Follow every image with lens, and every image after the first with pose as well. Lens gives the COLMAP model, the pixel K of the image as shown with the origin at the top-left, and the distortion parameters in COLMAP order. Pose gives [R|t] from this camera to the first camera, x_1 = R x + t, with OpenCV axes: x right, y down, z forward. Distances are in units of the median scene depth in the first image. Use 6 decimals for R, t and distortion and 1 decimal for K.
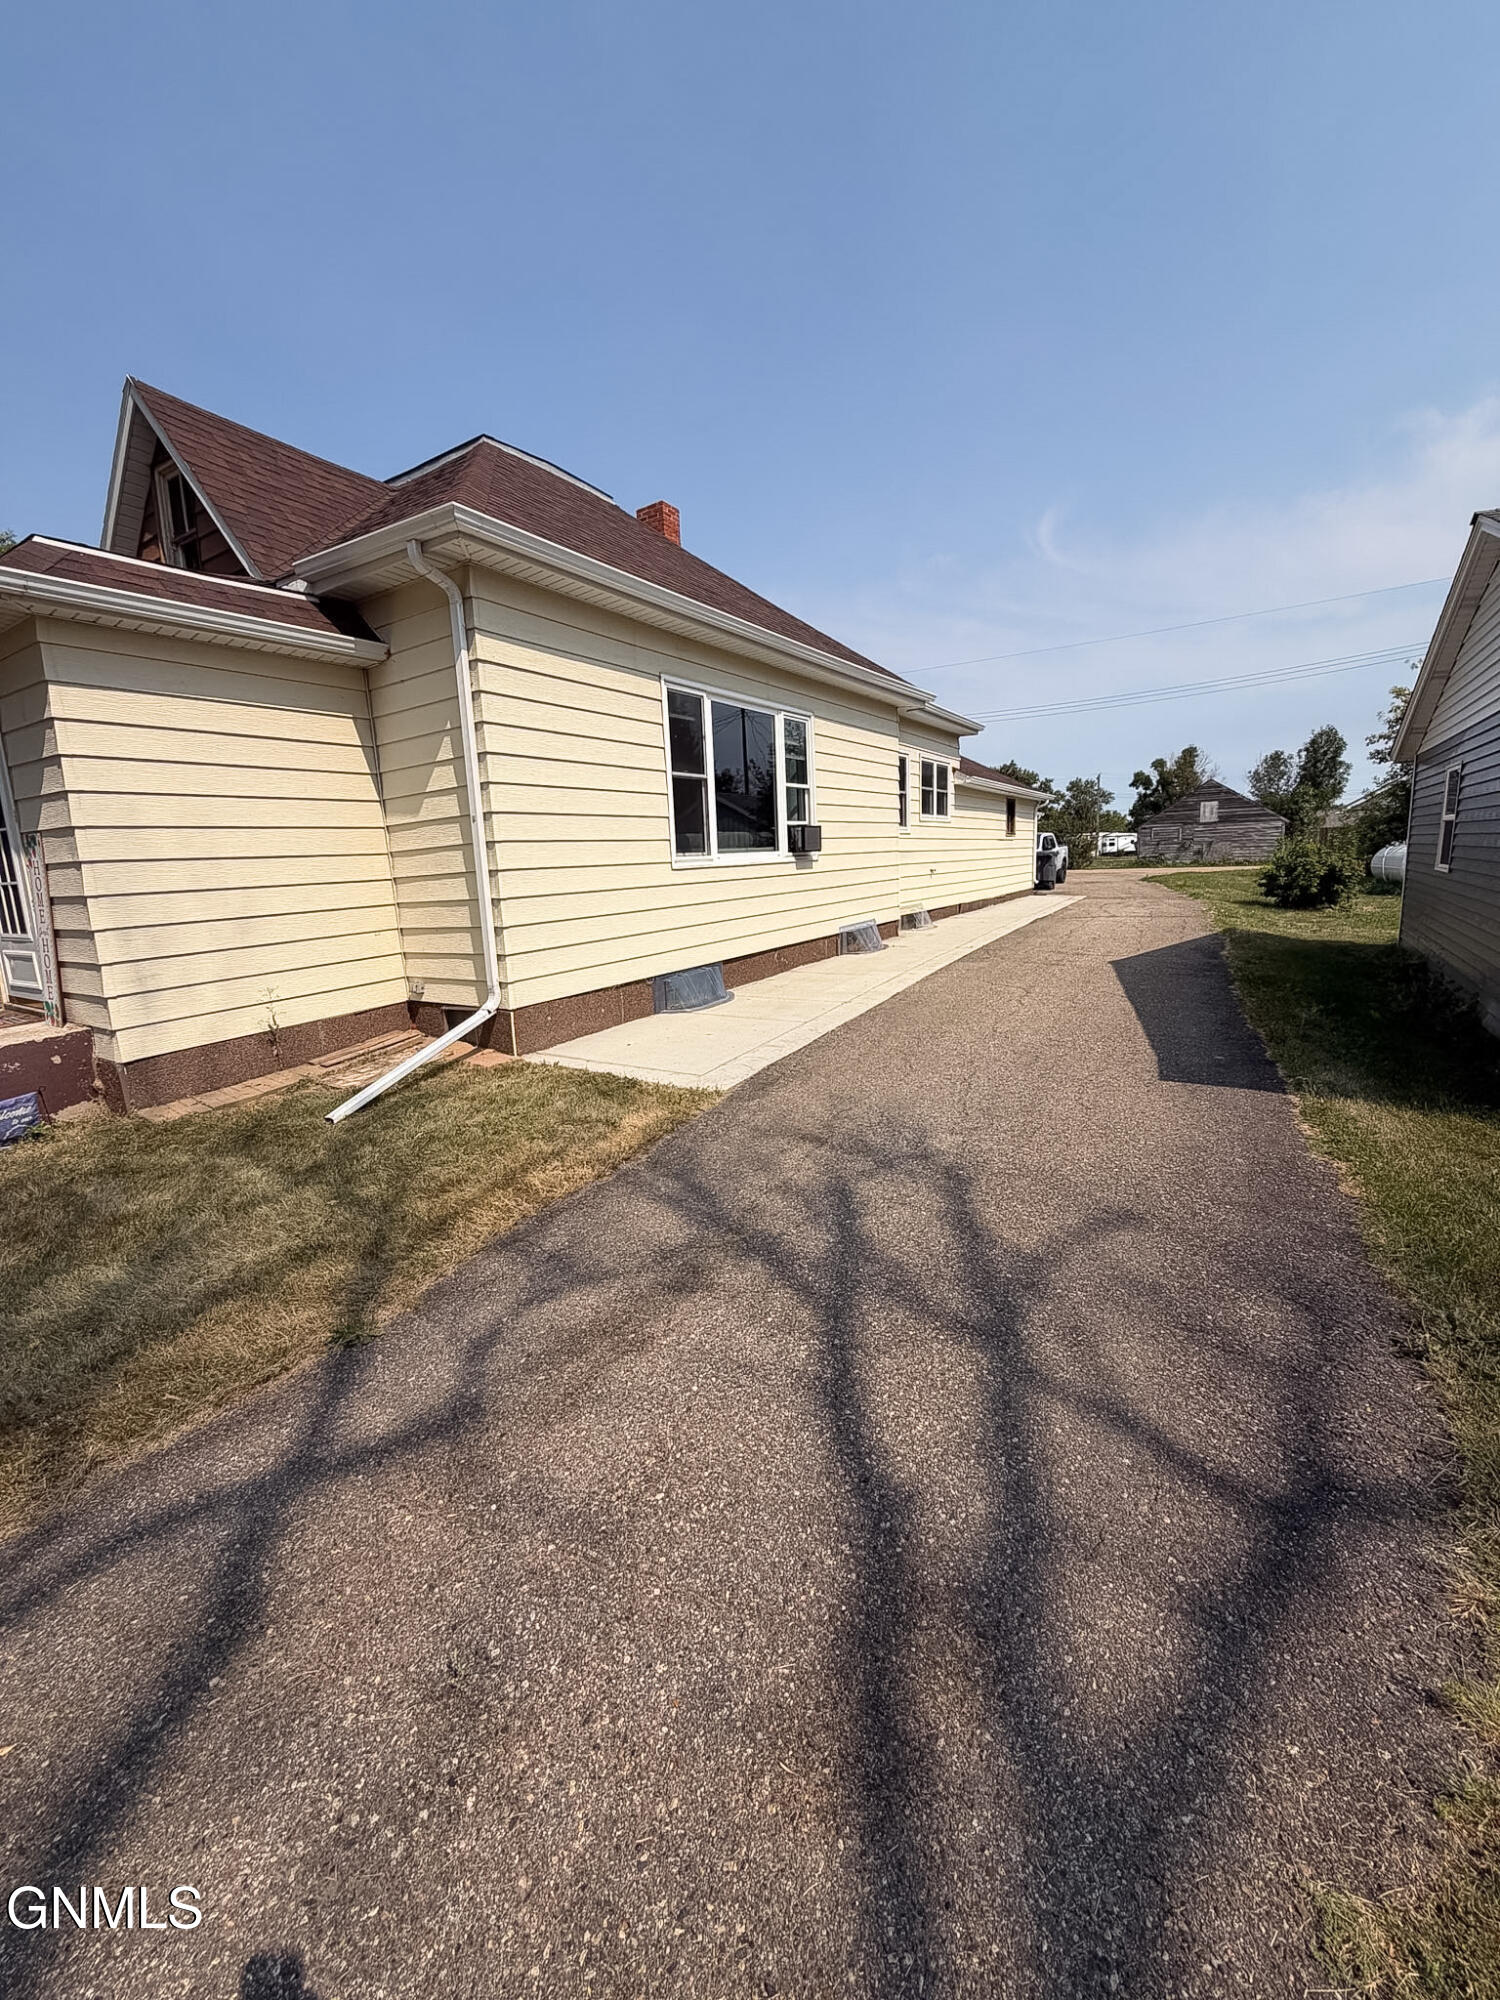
lens RADIAL K [[797.1, 0, 751.0], [0, 797.1, 1003.3], [0, 0, 1]] dist [-0.001714, 0.000124]
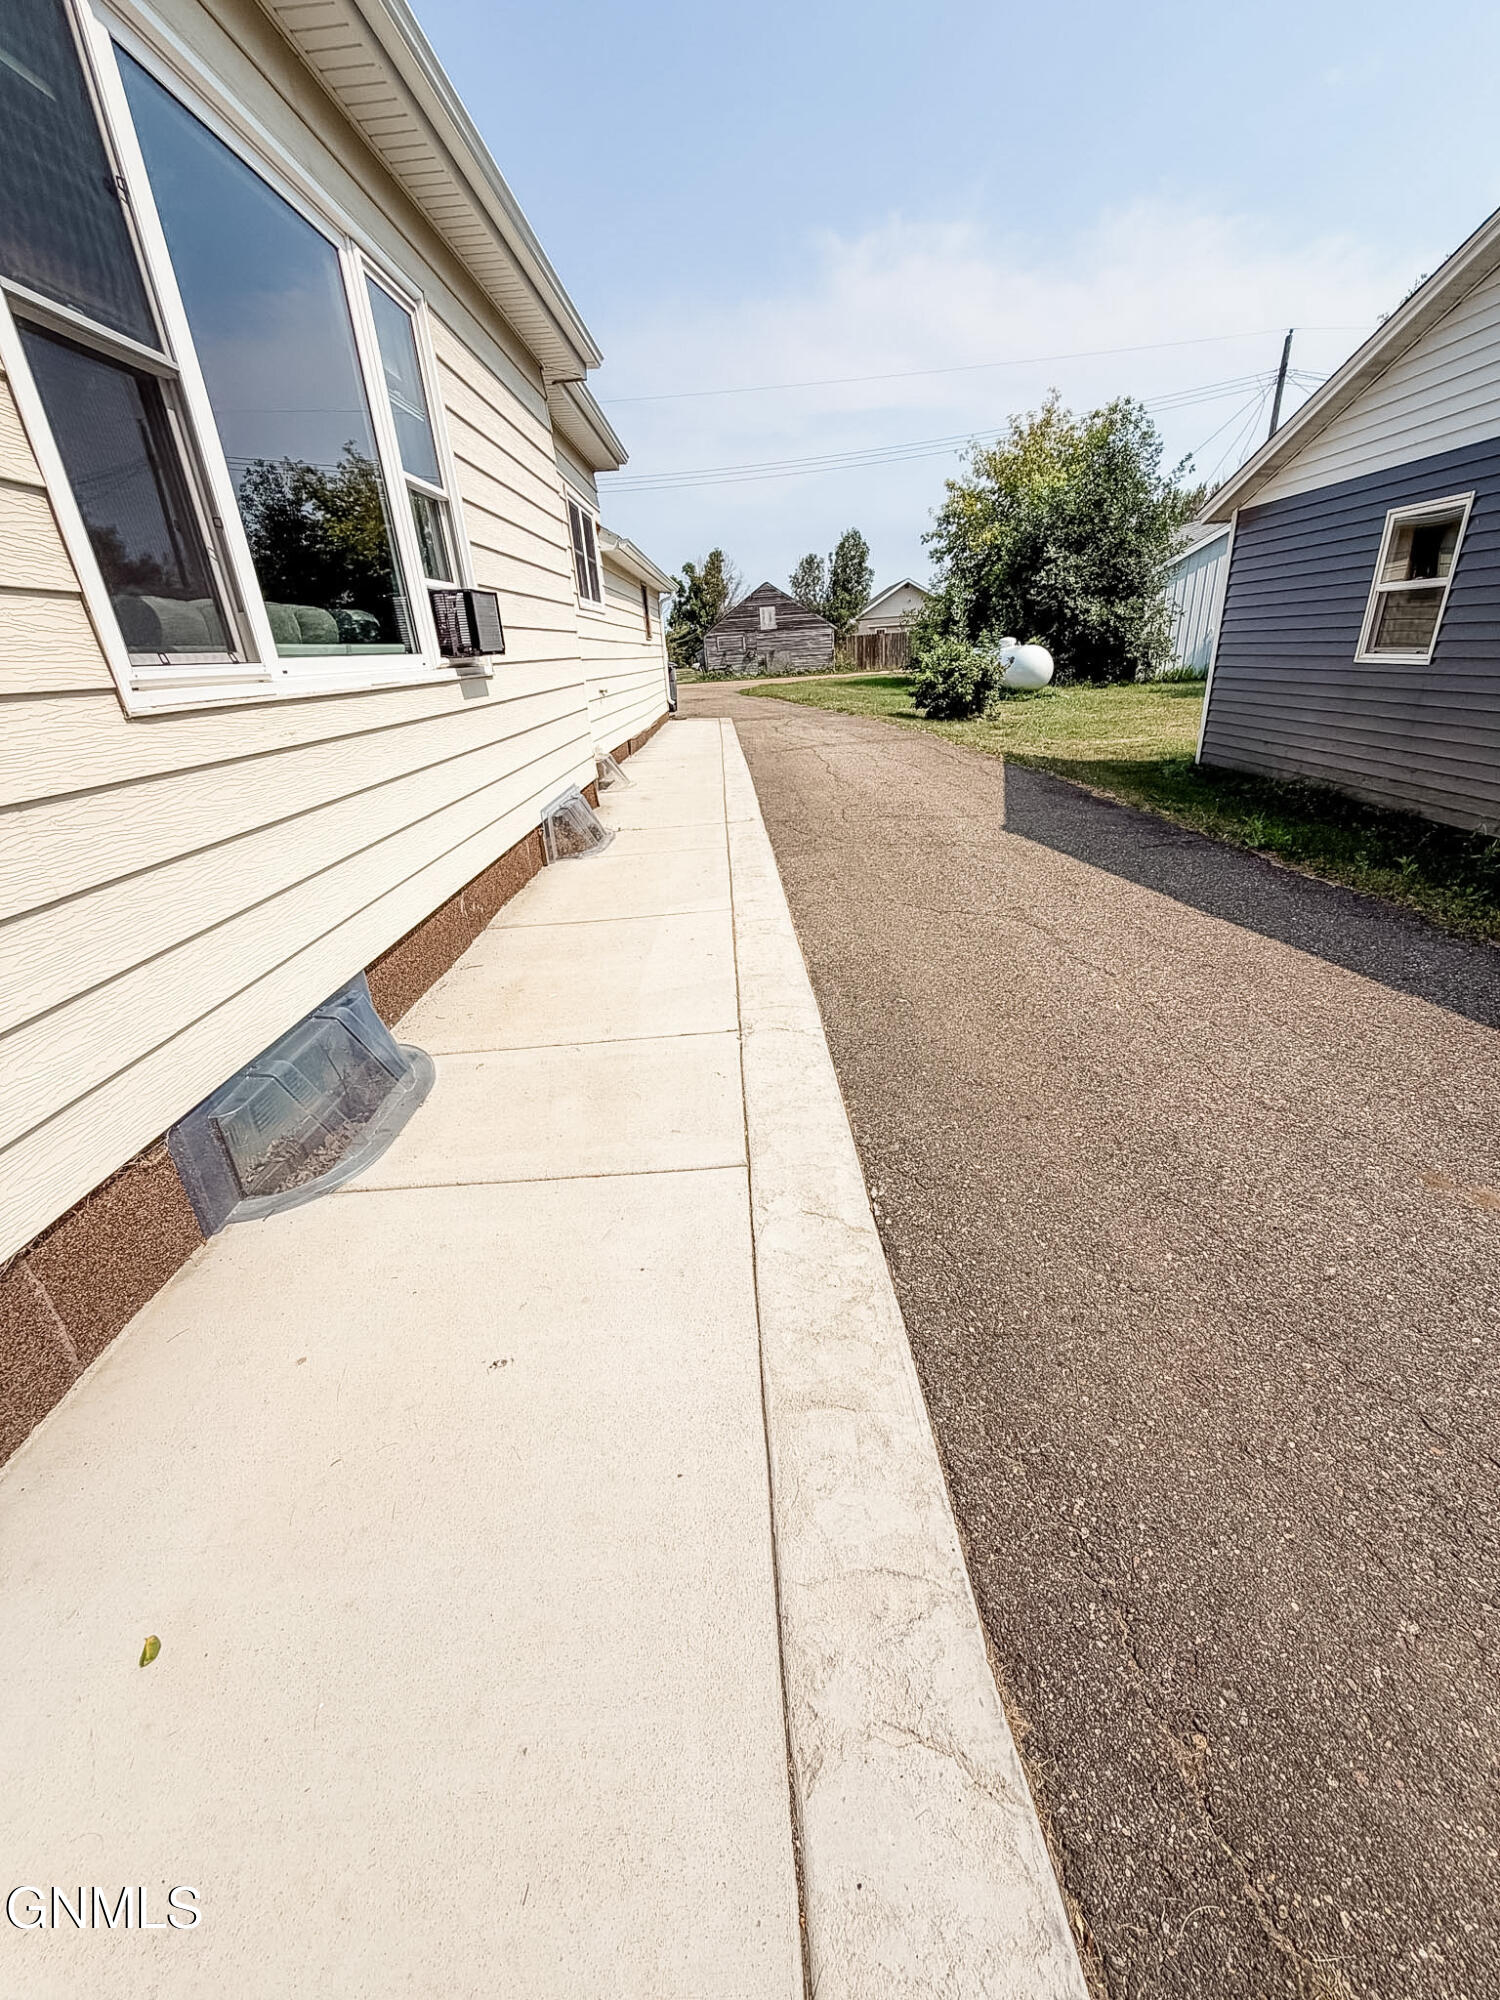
lens RADIAL K [[797.1, 0, 751.3], [0, 797.1, 988.8], [0, 0, 1]] dist [-0.001714, 0.000124]
pose [[0.843830, -0.222486, 0.488315, -0.022617], [0.125729, 0.966641, 0.223155, -0.035314], [-0.521674, -0.126909, 0.843653, 0.203141]]
